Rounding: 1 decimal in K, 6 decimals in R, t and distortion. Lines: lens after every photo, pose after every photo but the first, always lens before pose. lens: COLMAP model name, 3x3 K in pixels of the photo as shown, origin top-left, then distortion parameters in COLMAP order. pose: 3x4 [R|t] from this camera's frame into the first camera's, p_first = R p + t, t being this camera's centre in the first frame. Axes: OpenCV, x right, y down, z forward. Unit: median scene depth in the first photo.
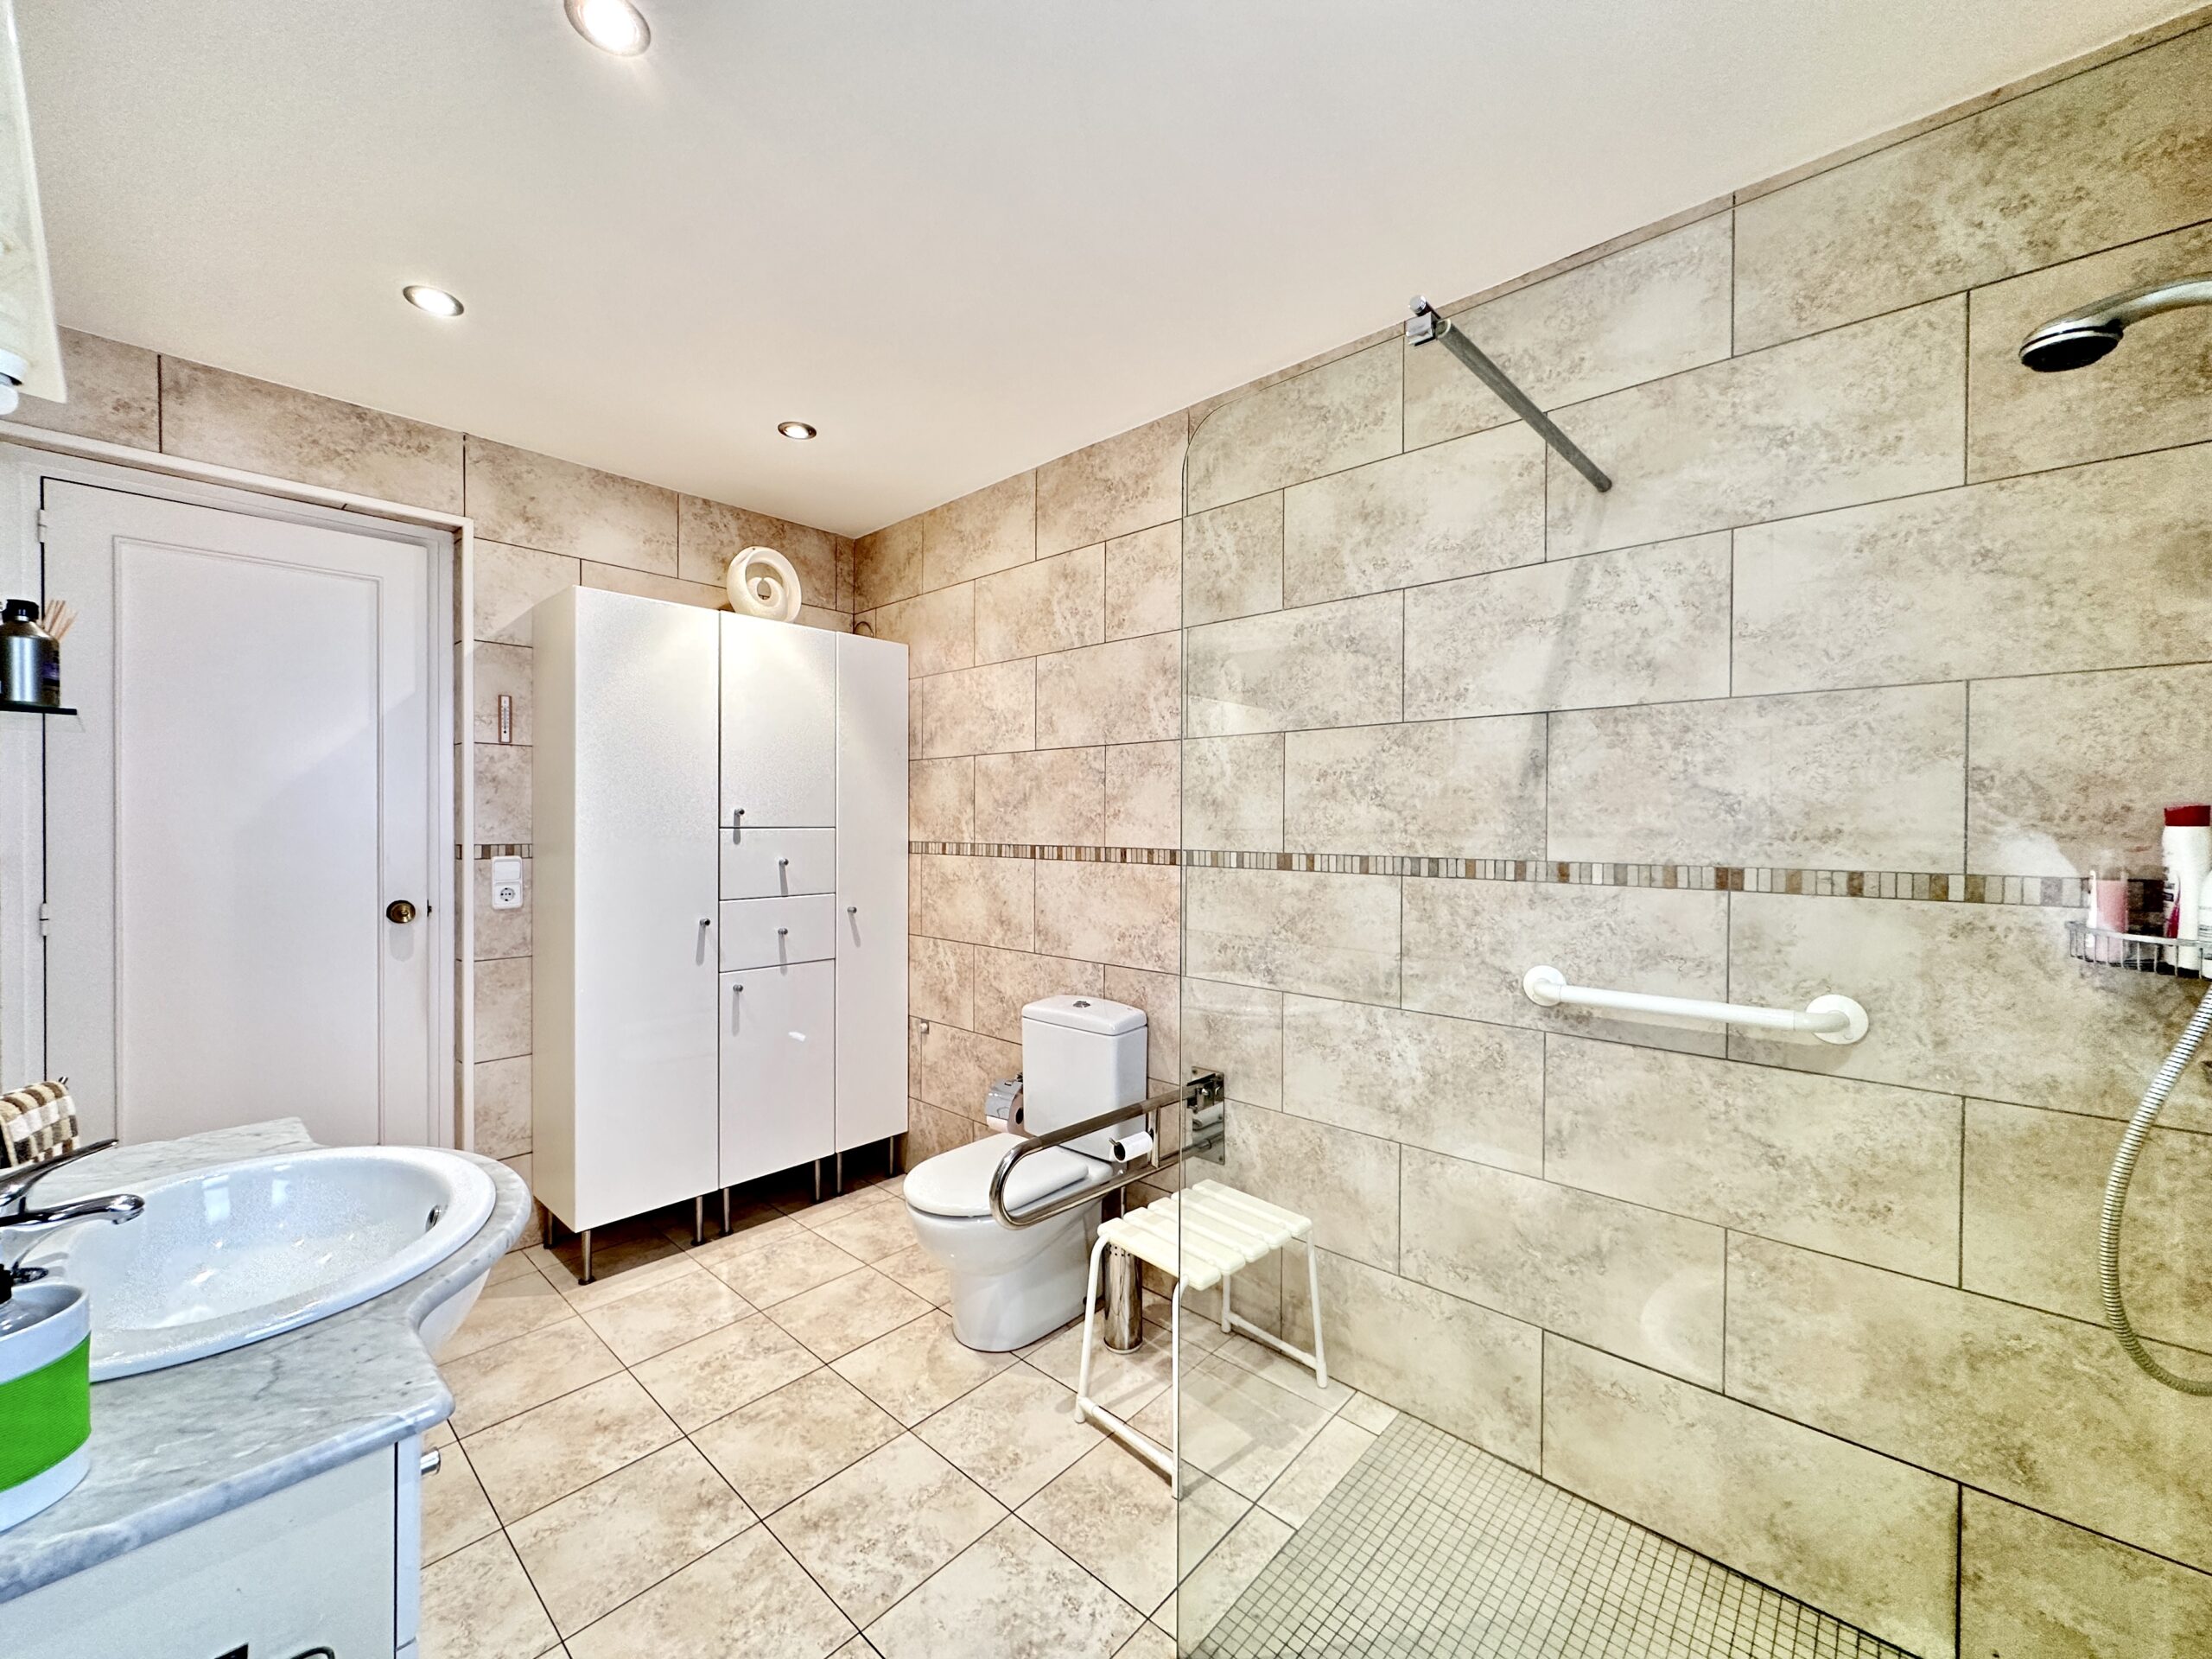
lens RADIAL K [[878.1, 0, 1093.7], [0, 878.1, 829.7], [0, 0, 1]] dist [-0.003907, 0.000650]
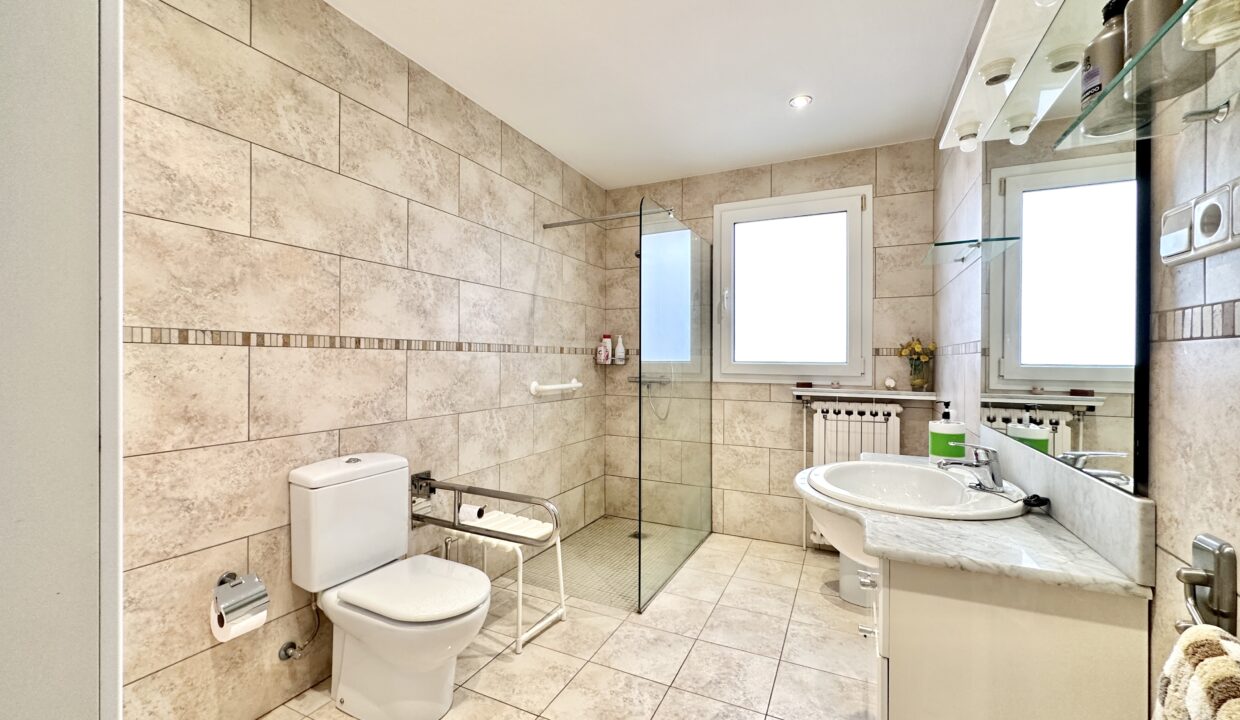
lens RADIAL K [[496.3, 0, 618.8], [0, 496.3, 360.9], [0, 0, 1]] dist [0.001384, 0.000057]
pose [[-0.294145, -0.007717, 0.955730, -0.891202], [0.002017, 0.999960, 0.008695, 0.056254], [-0.955759, 0.004485, -0.294118, 0.936098]]
